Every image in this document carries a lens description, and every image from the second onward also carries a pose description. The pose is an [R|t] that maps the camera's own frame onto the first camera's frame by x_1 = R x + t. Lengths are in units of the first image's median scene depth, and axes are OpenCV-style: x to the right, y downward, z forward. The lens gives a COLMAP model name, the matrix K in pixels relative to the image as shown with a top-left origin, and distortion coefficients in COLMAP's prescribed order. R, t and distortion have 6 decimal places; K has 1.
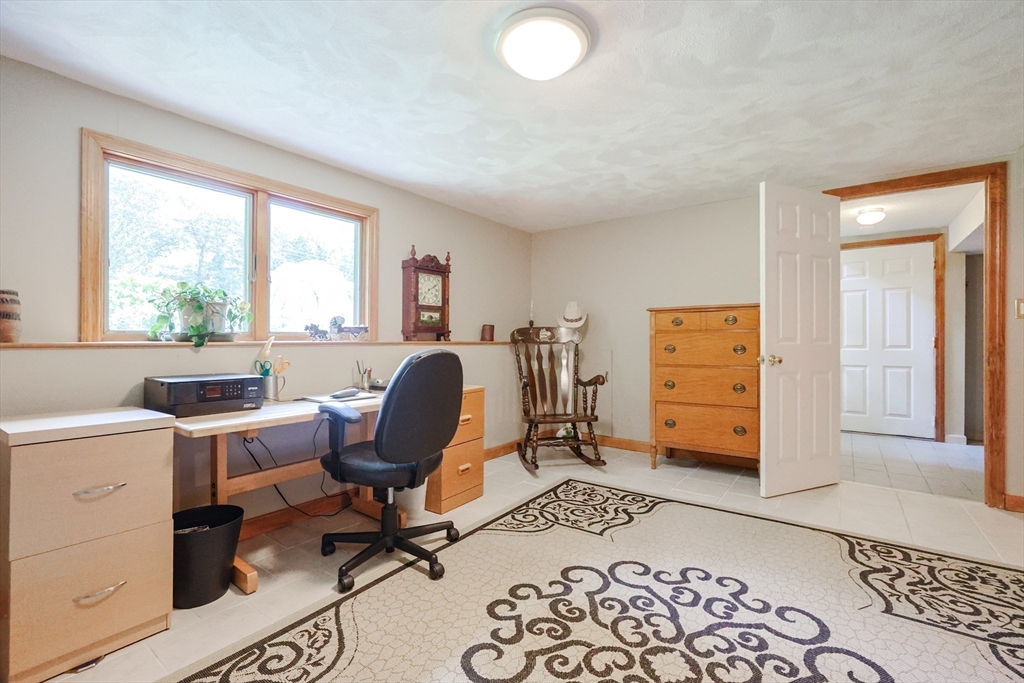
lens RADIAL K [[443.6, 0, 511.1], [0, 443.6, 339.8], [0, 0, 1]] dist [-0.002987, 0.001213]
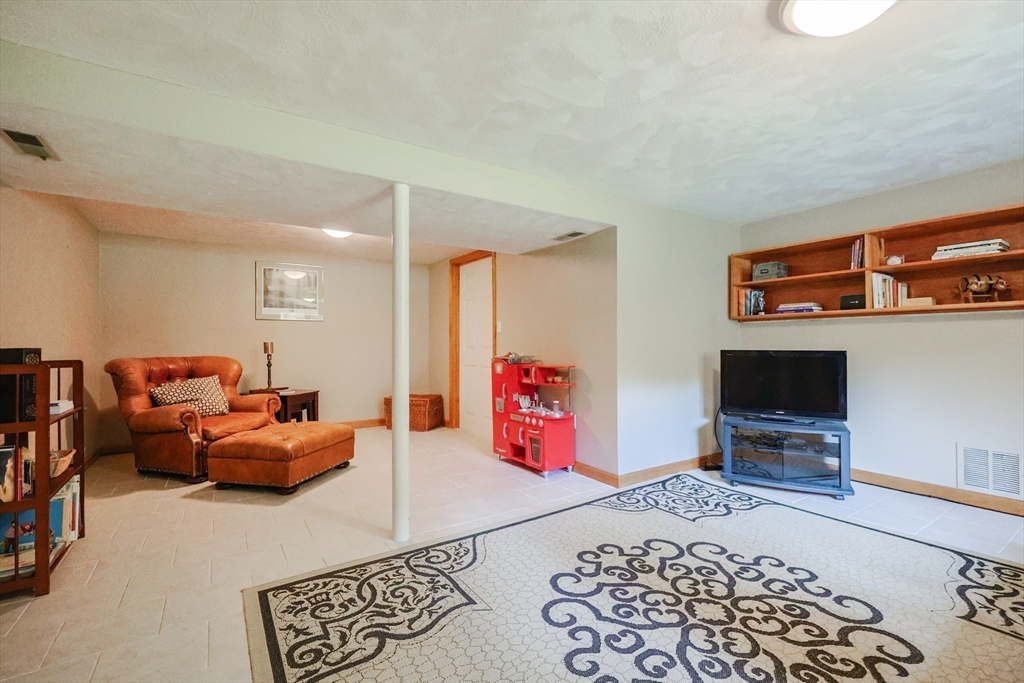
lens RADIAL K [[443.6, 0, 512.5], [0, 443.6, 341.8], [0, 0, 1]] dist [-0.002987, 0.001213]
pose [[-0.940762, 0.006838, 0.339000, 0.392112], [0.004667, 0.999963, -0.007220, -0.020154], [-0.339037, -0.005210, -0.940759, 2.052088]]
